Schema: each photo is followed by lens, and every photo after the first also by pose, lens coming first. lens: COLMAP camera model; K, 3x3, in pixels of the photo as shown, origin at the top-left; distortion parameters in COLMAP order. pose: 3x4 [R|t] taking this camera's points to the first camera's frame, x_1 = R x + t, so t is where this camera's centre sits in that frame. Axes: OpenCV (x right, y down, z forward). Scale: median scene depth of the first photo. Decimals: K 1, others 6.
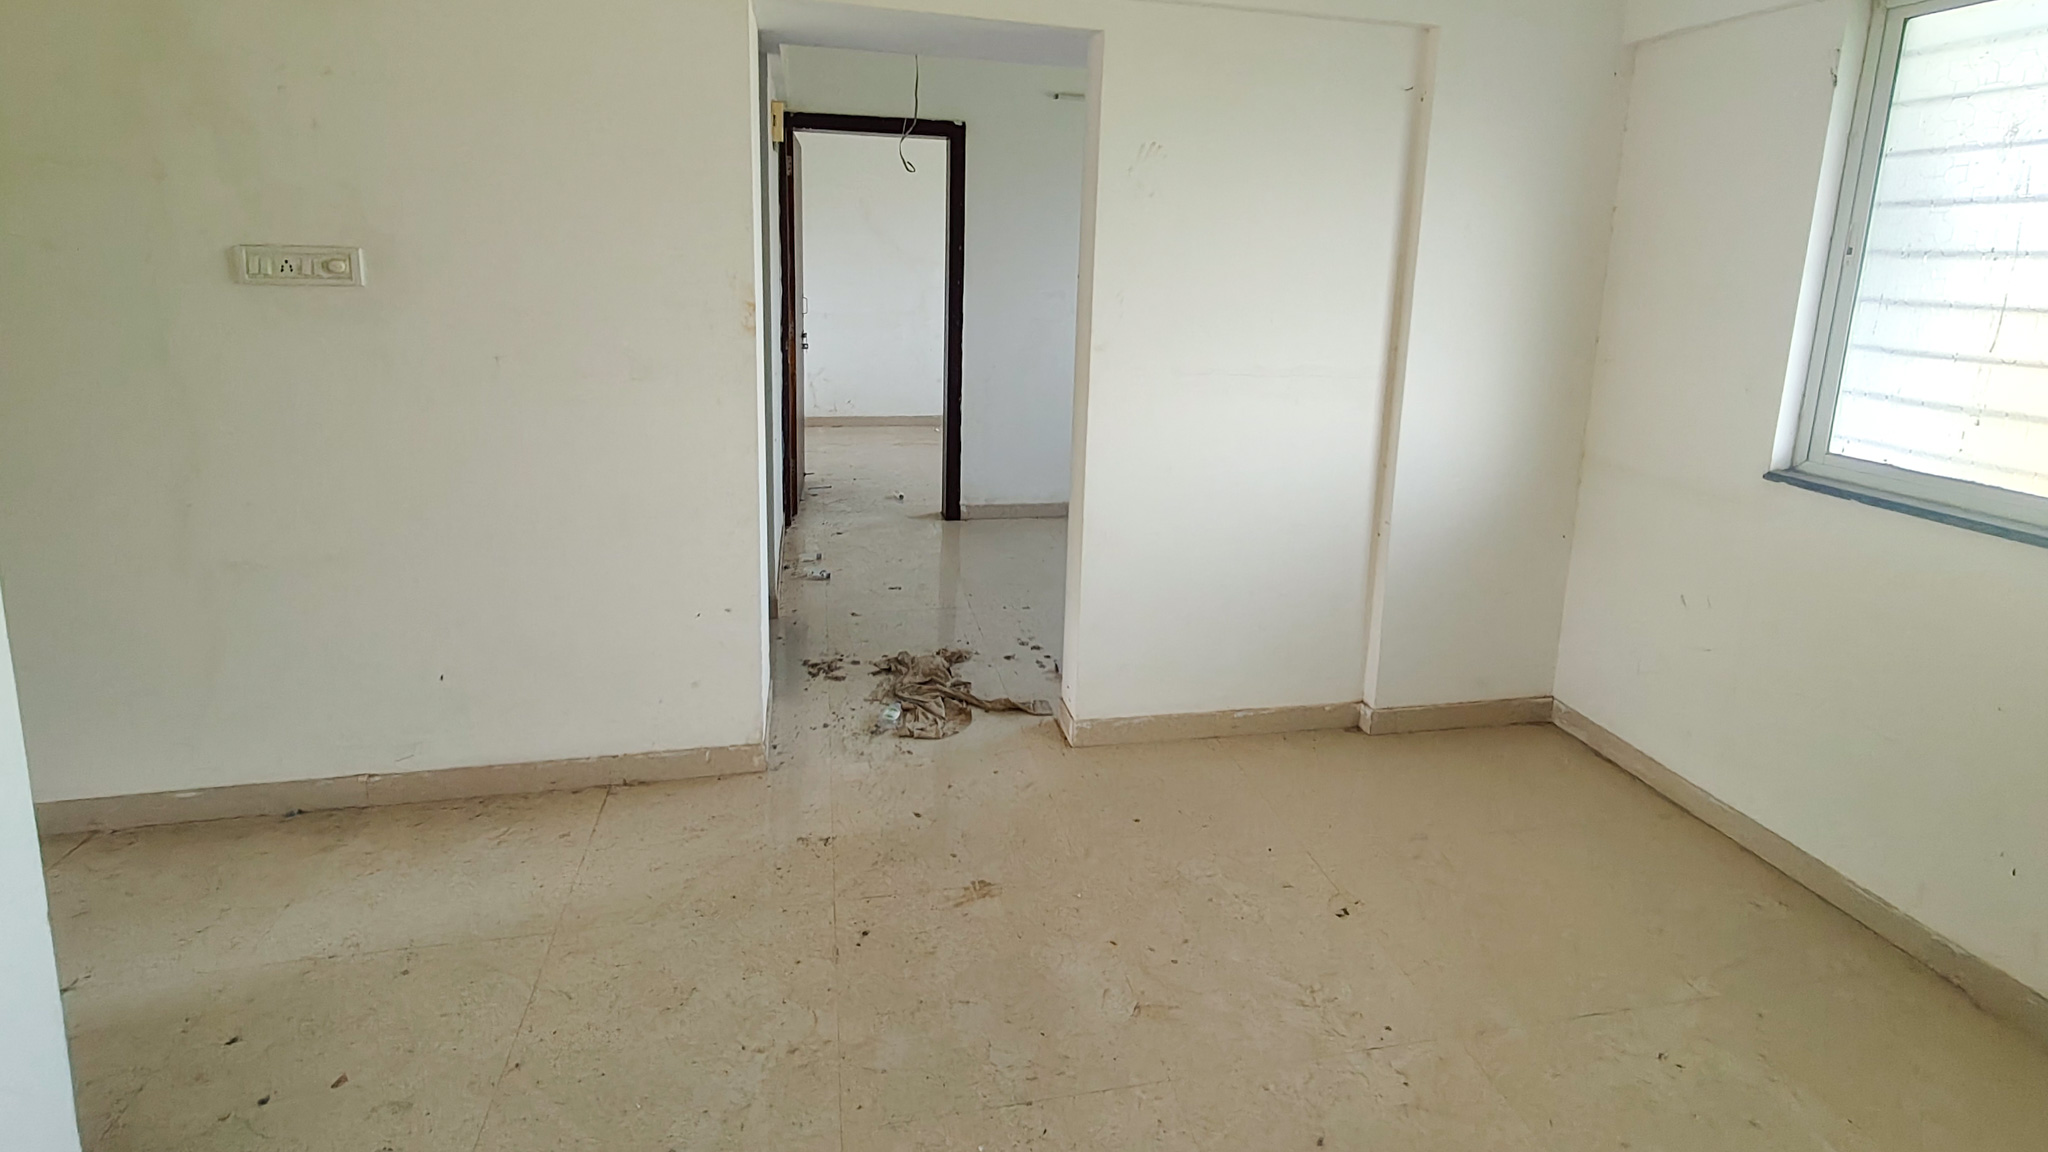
lens RADIAL K [[961.4, 0, 1023.3], [0, 961.4, 416.9], [0, 0, 1]] dist [0.008508, -0.001258]
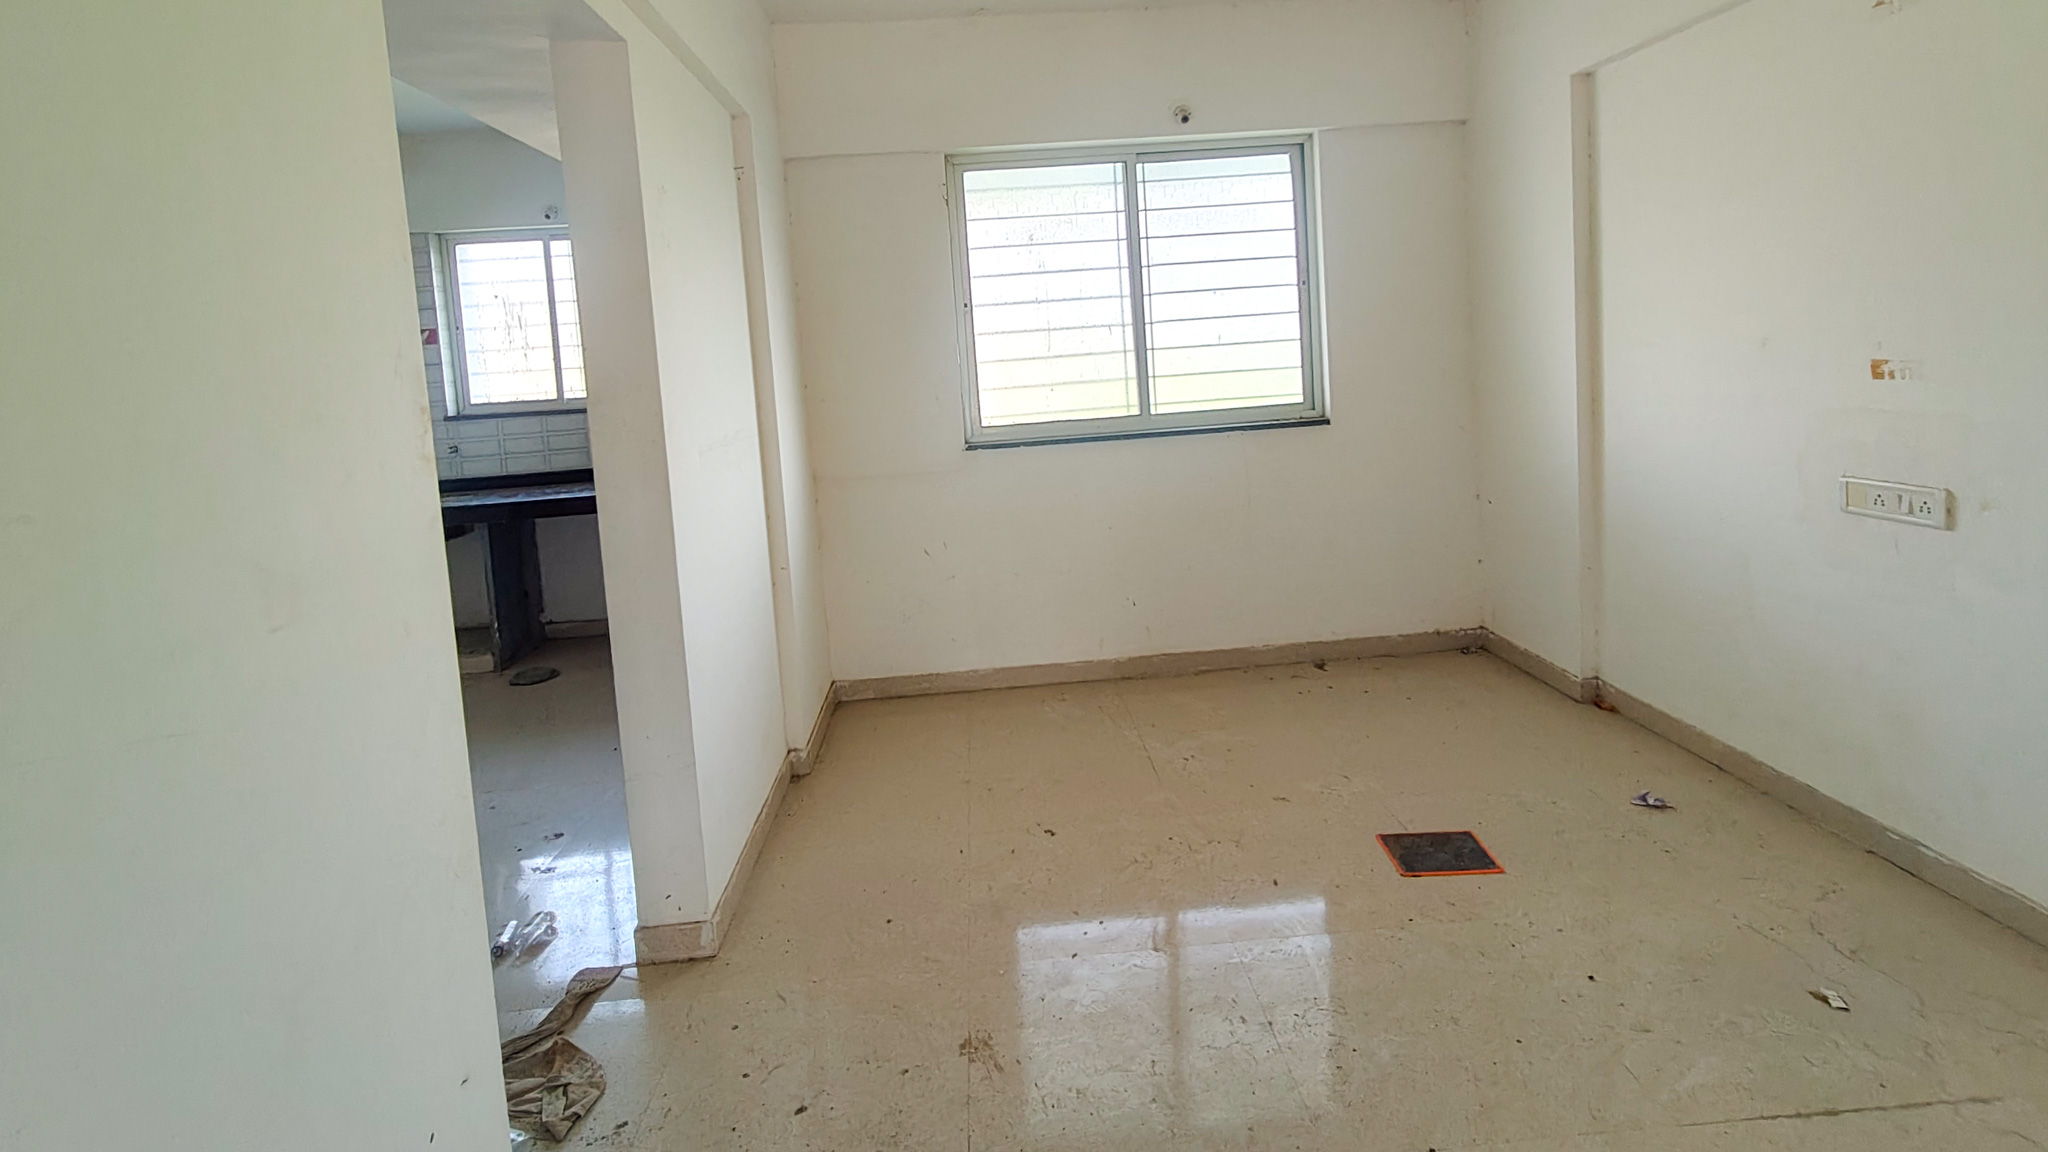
lens RADIAL K [[961.4, 0, 1023.3], [0, 961.4, 416.9], [0, 0, 1]] dist [0.008508, -0.001258]
pose [[0.150707, -0.110966, 0.982331, -0.352094], [0.238879, 0.968321, 0.072735, -0.038432], [-0.959283, 0.223697, 0.172440, 0.308333]]
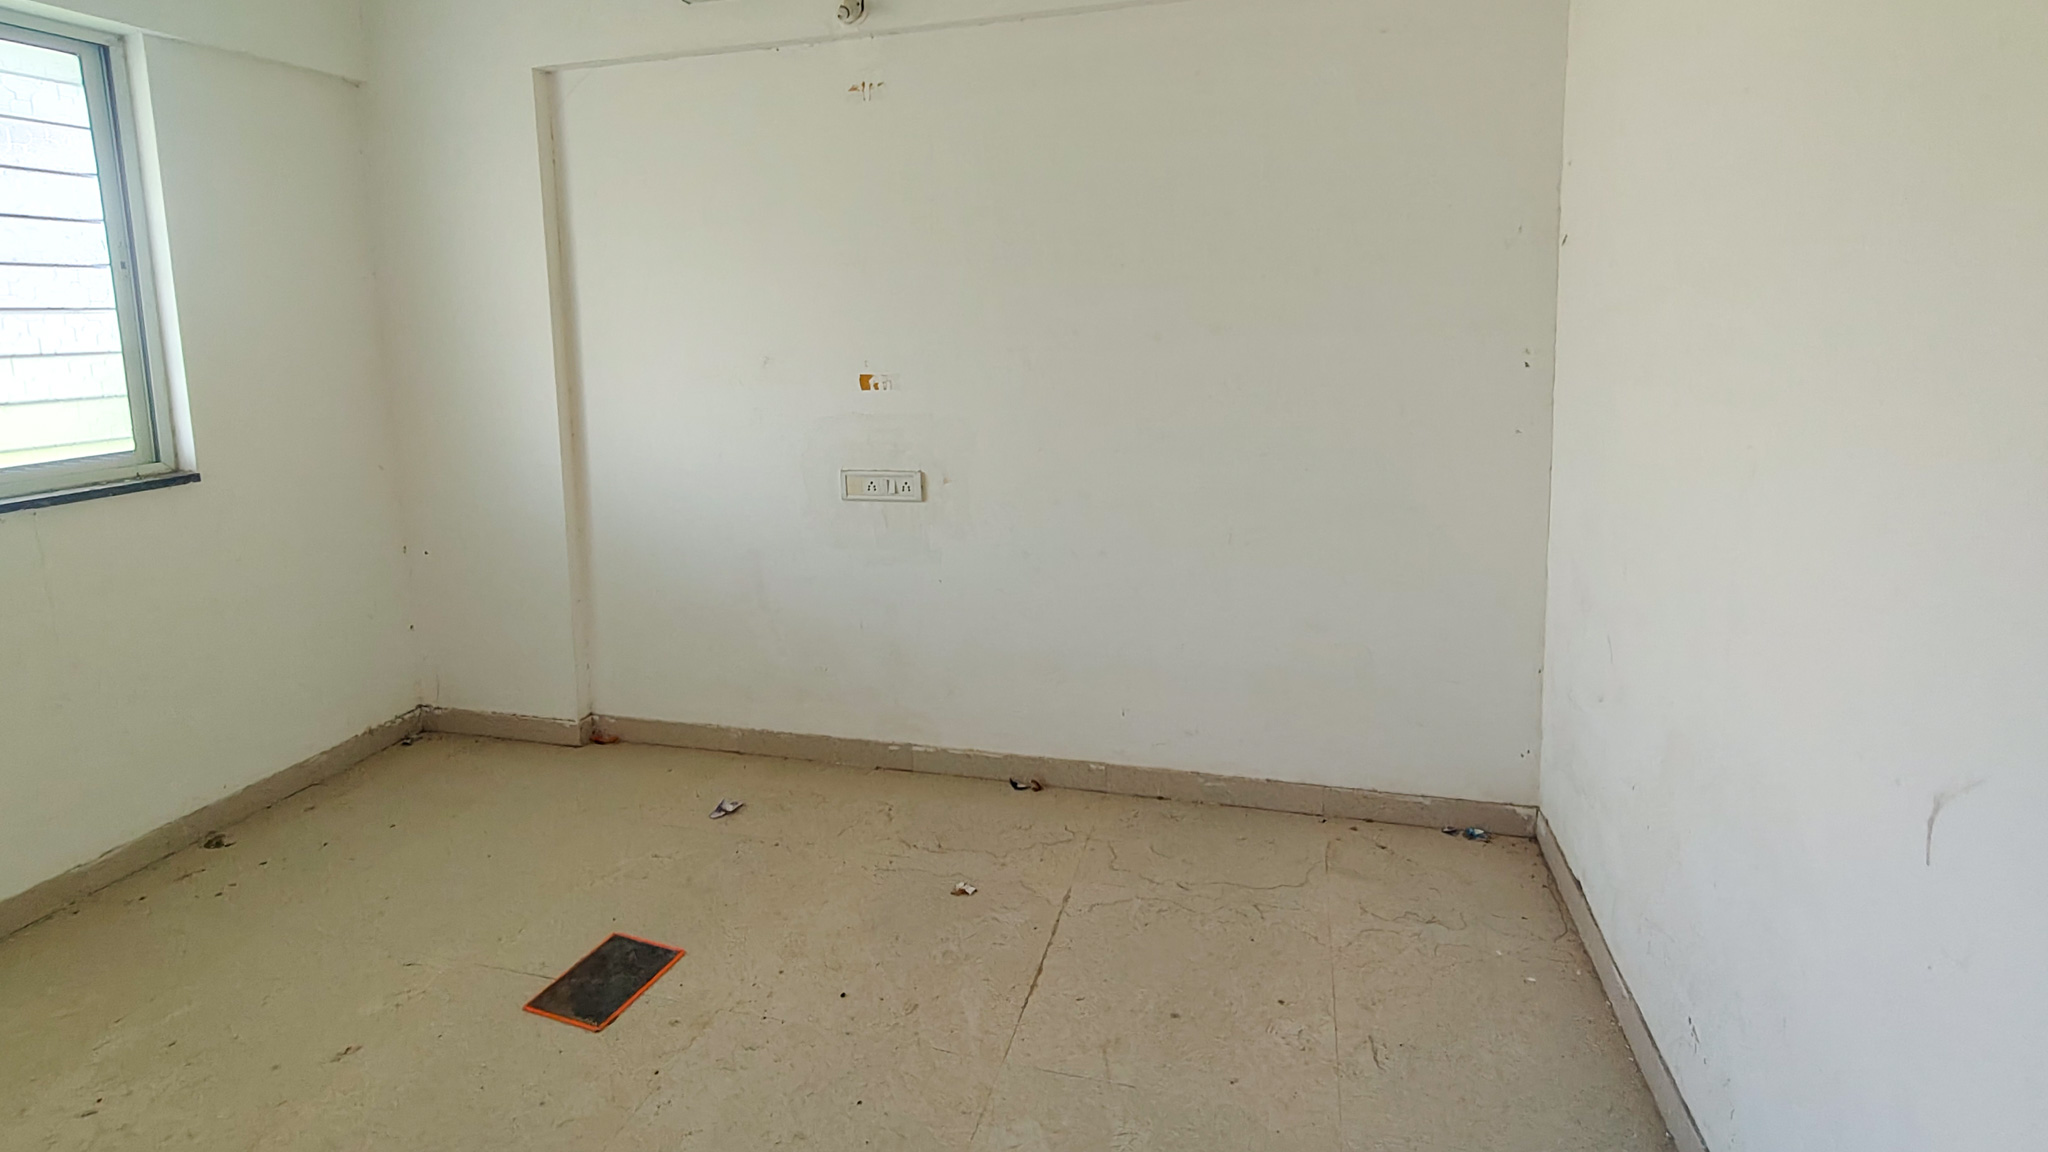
lens RADIAL K [[964.5, 0, 1027.4], [0, 964.5, 415.3], [0, 0, 1]] dist [0.003146, -0.000490]
pose [[-0.888352, -0.057340, 0.455569, -0.189403], [0.077255, 0.959362, 0.271397, -0.058051], [-0.452617, 0.276291, -0.847821, 0.435568]]
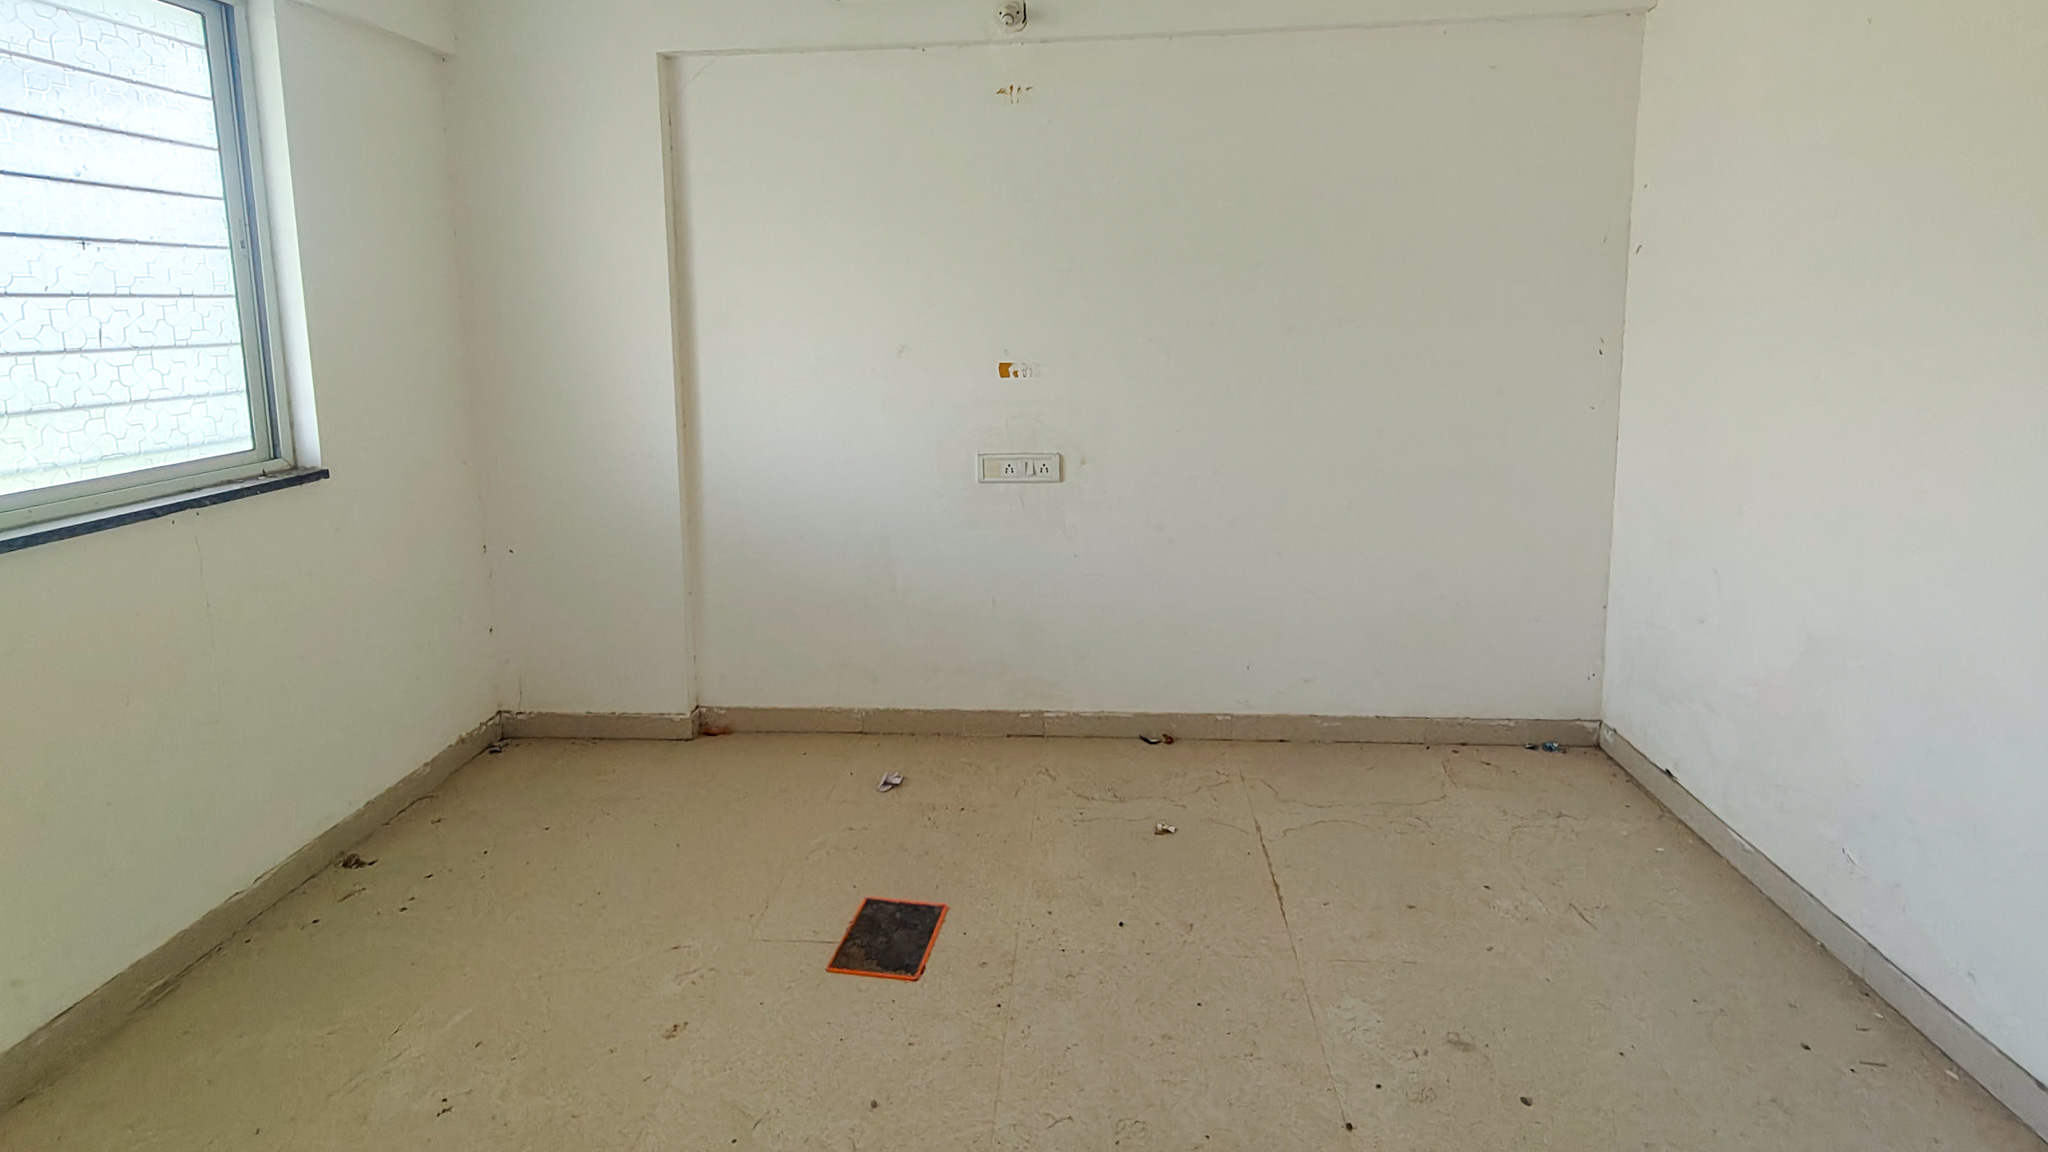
lens RADIAL K [[962.7, 0, 1024.4], [0, 962.7, 415.9], [0, 0, 1]] dist [-0.000412, 0.005405]
pose [[-0.958321, -0.047881, 0.281652, -0.030255], [0.036390, 0.957368, 0.286570, -0.073221], [-0.283366, 0.284875, -0.915724, 0.541052]]
